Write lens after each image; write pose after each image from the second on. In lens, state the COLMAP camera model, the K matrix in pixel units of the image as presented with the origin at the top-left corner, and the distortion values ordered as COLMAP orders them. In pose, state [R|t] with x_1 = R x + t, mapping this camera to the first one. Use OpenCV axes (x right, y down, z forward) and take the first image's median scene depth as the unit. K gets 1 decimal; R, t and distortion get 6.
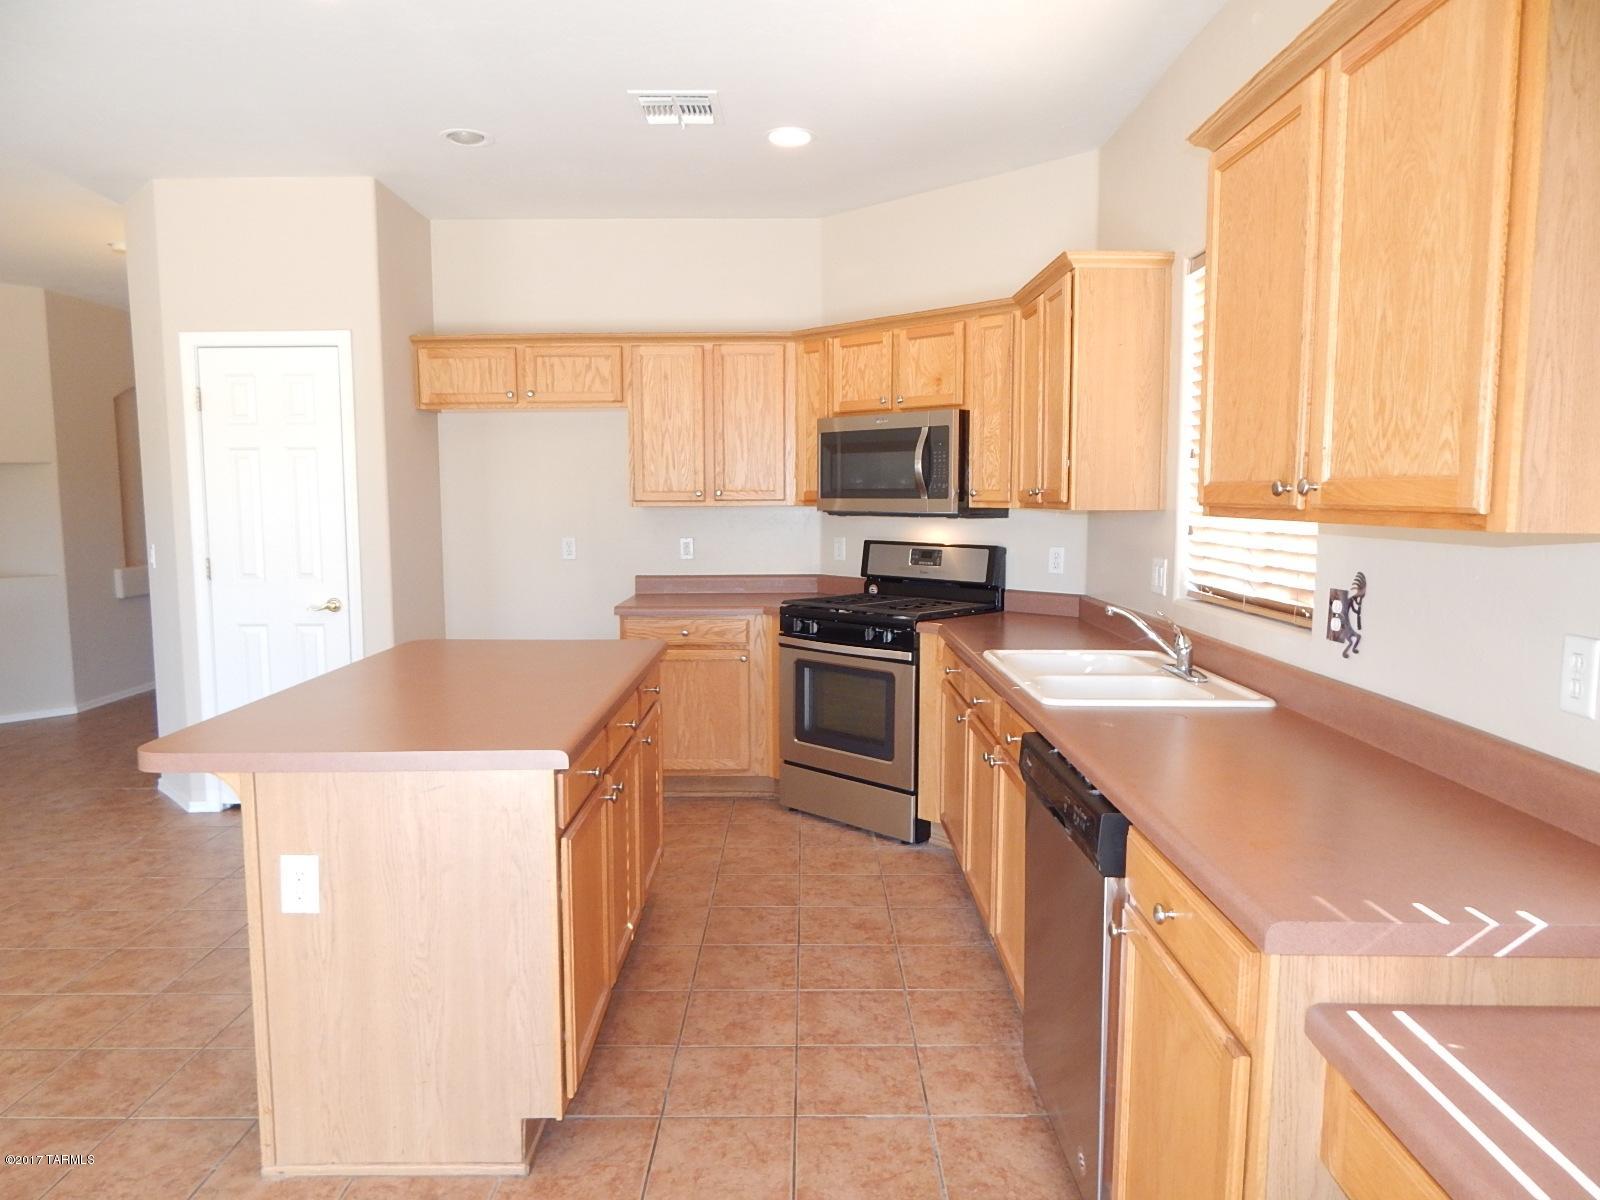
lens RADIAL K [[1047.5, 0, 821.8], [0, 1047.5, 601.1], [0, 0, 1]] dist [0.010367, -0.009320]
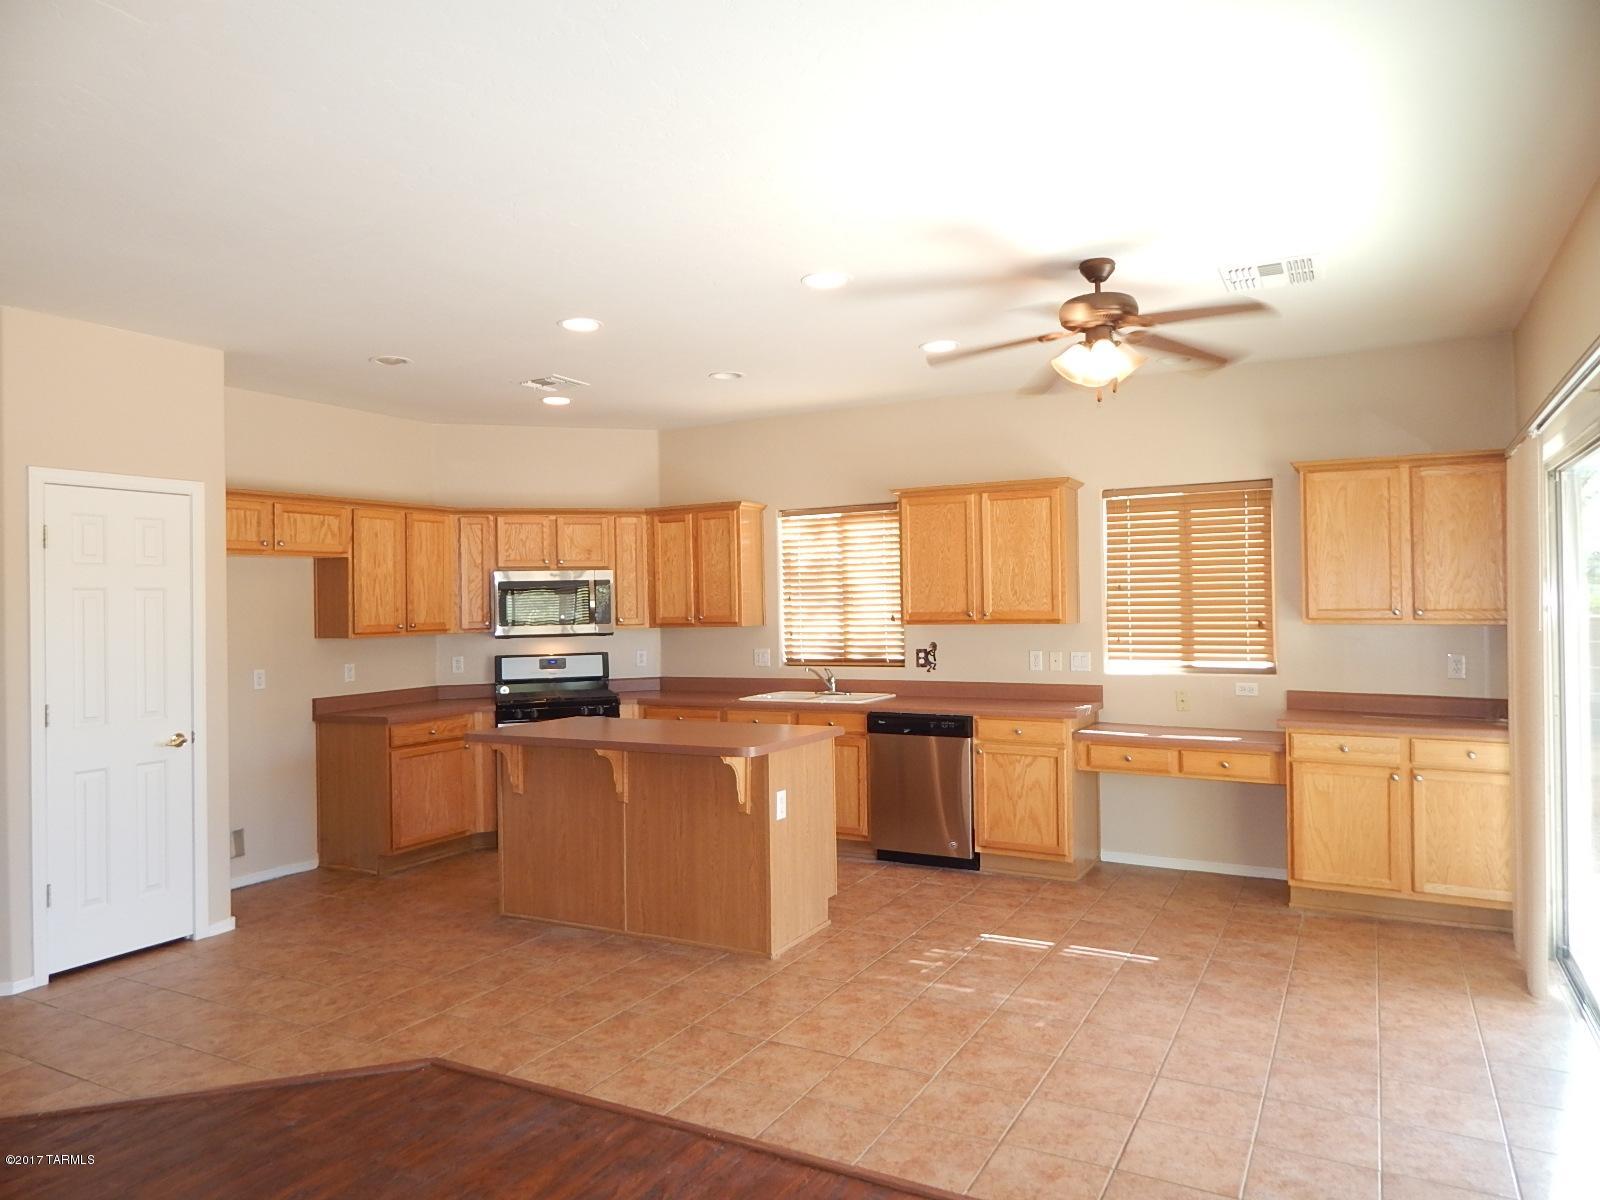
lens RADIAL K [[1047.5, 0, 804.4], [0, 1047.5, 592.0], [0, 0, 1]] dist [0.010367, -0.009320]
pose [[0.485764, 0.002279, 0.874087, -1.110054], [0.107736, 0.992215, -0.062460, -0.011021], [-0.867425, 0.124512, 0.481737, -0.058605]]
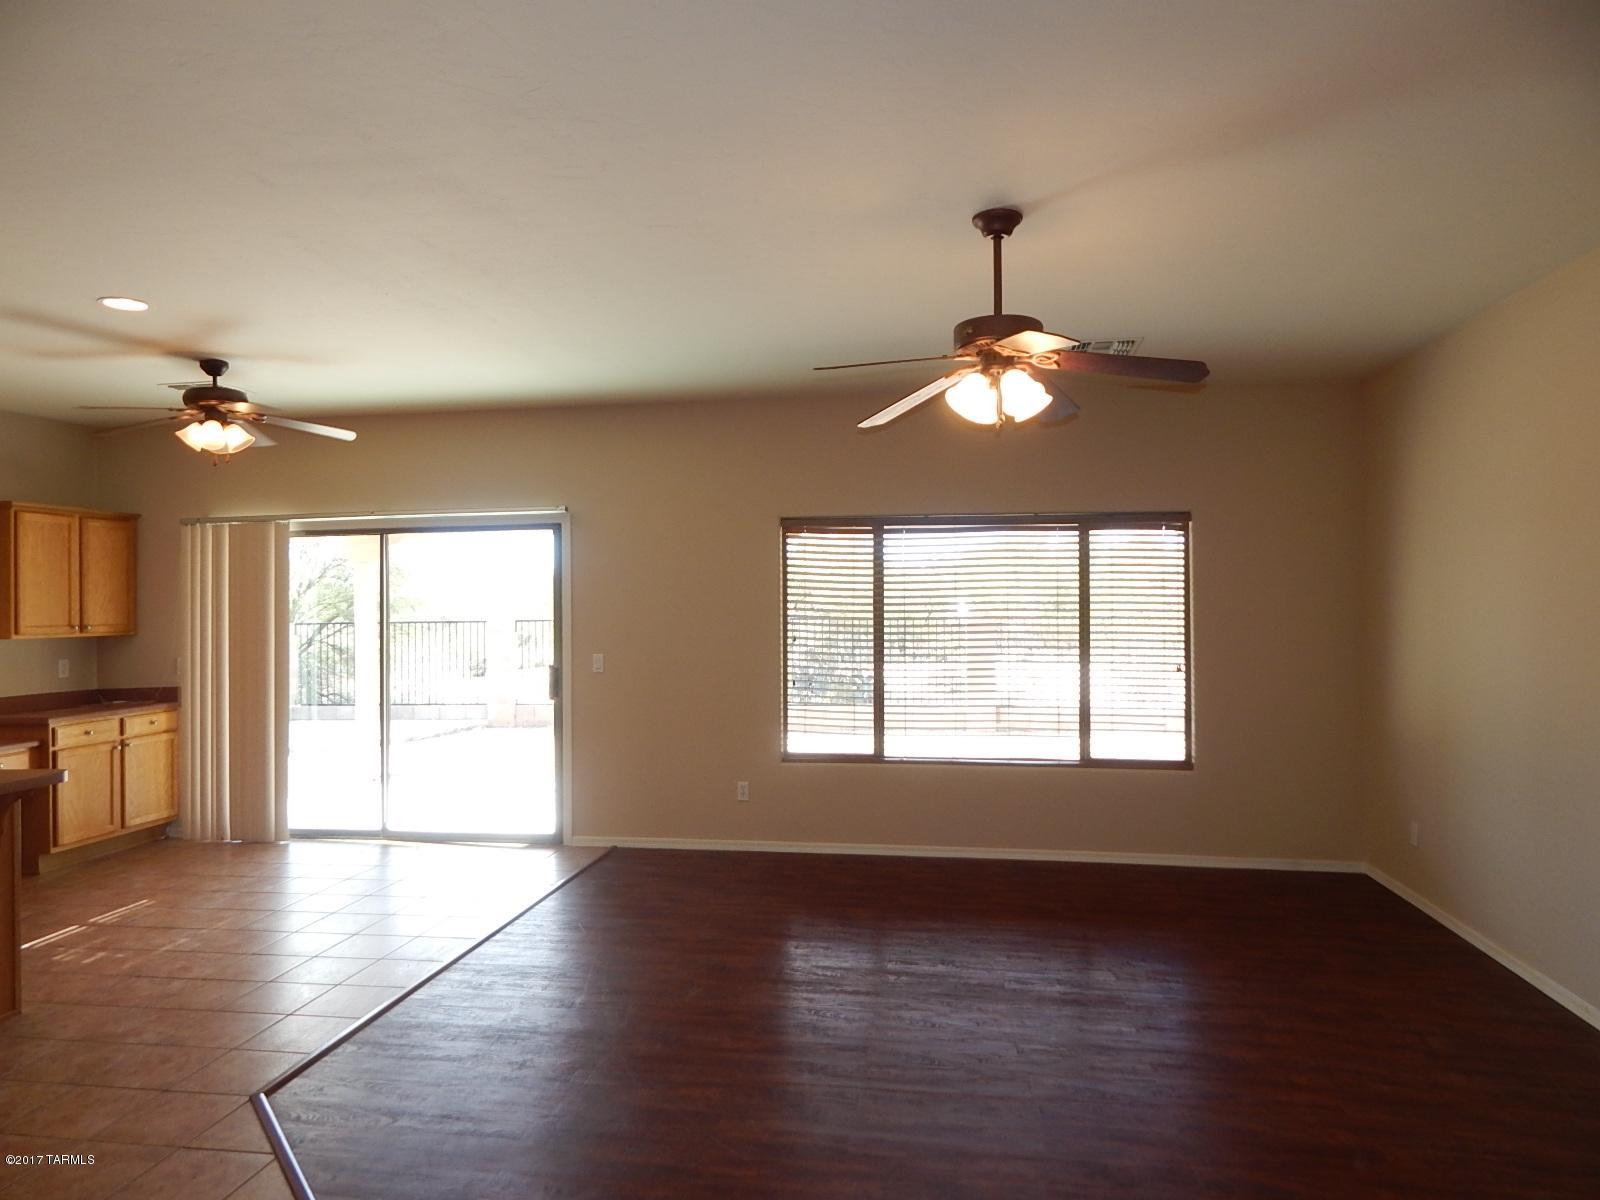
lens RADIAL K [[1047.5, 0, 797.2], [0, 1047.5, 602.0], [0, 0, 1]] dist [0.010367, -0.009320]
pose [[-0.985093, 0.012389, 0.171575, -1.061458], [0.030437, 0.994220, 0.102960, -0.151213], [-0.169308, 0.106648, -0.979776, 1.228246]]
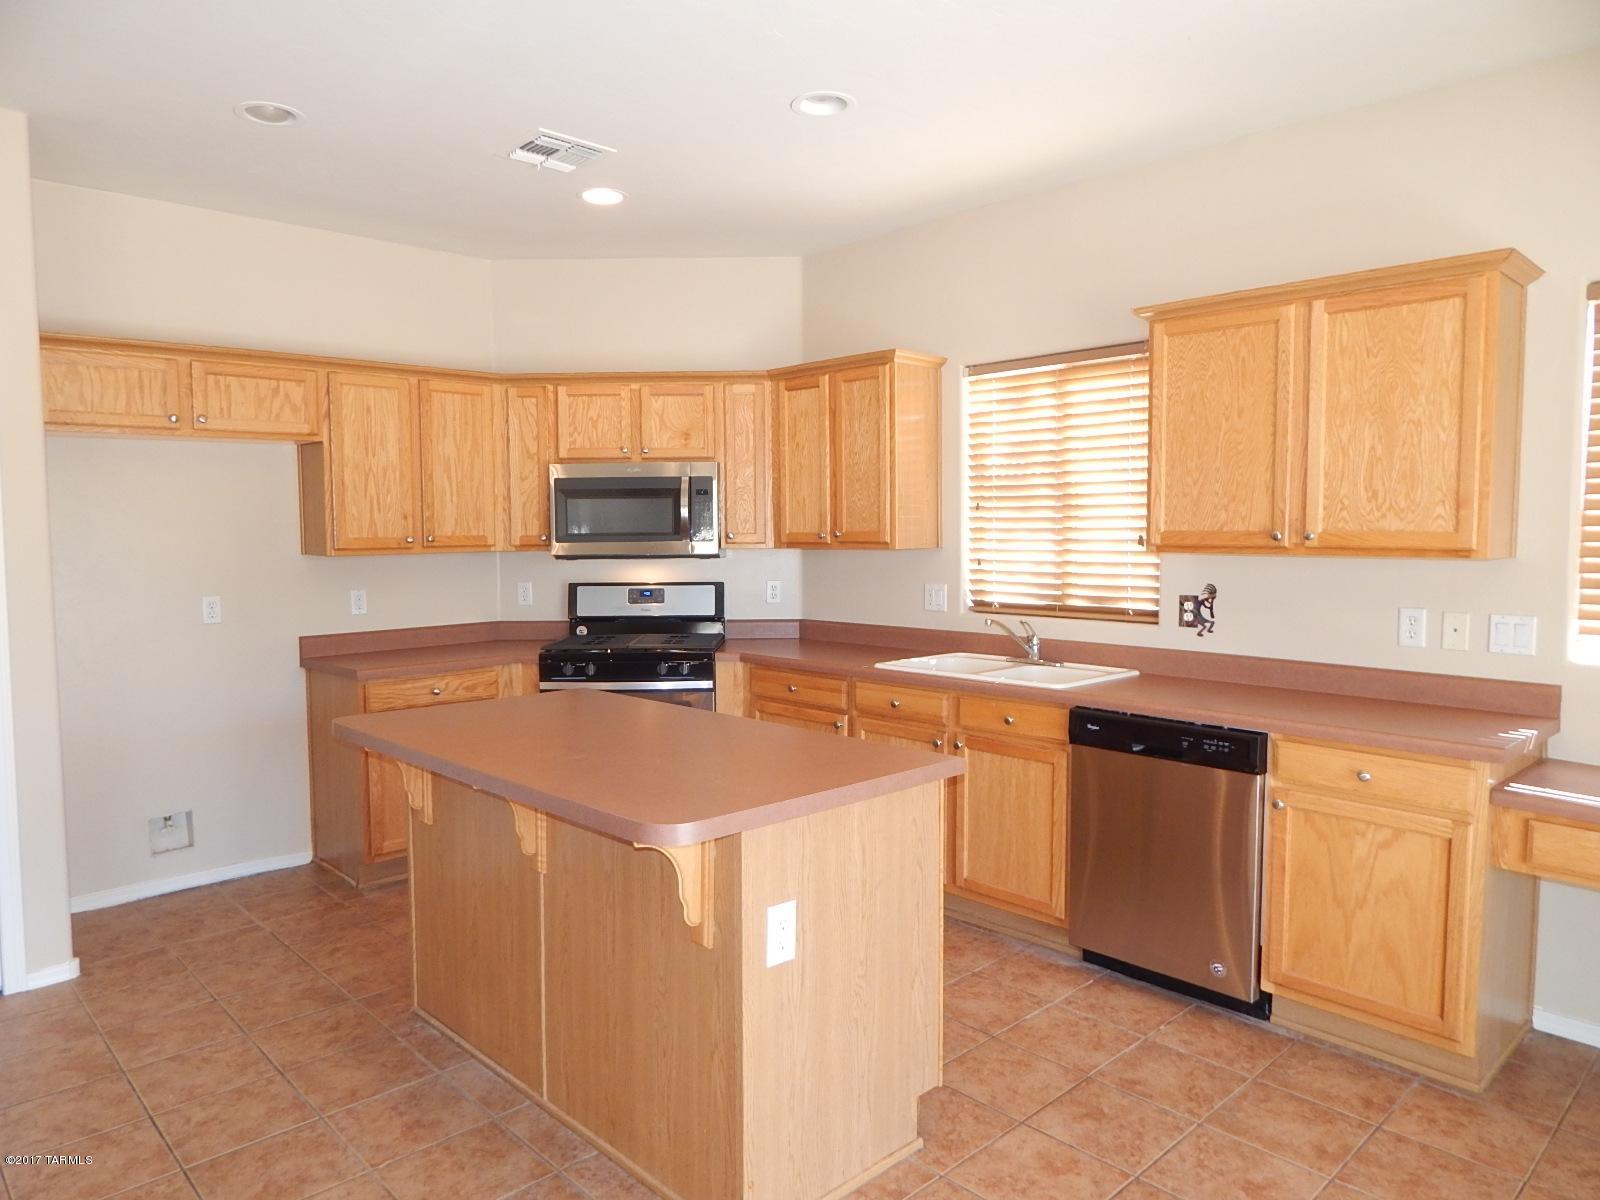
lens RADIAL K [[1047.5, 0, 807.6], [0, 1047.5, 592.6], [0, 0, 1]] dist [0.010367, -0.009320]
pose [[0.730211, -0.047864, 0.681543, -0.543863], [0.075631, 0.997075, -0.011009, -0.021978], [-0.679023, 0.059585, 0.731695, 0.107699]]
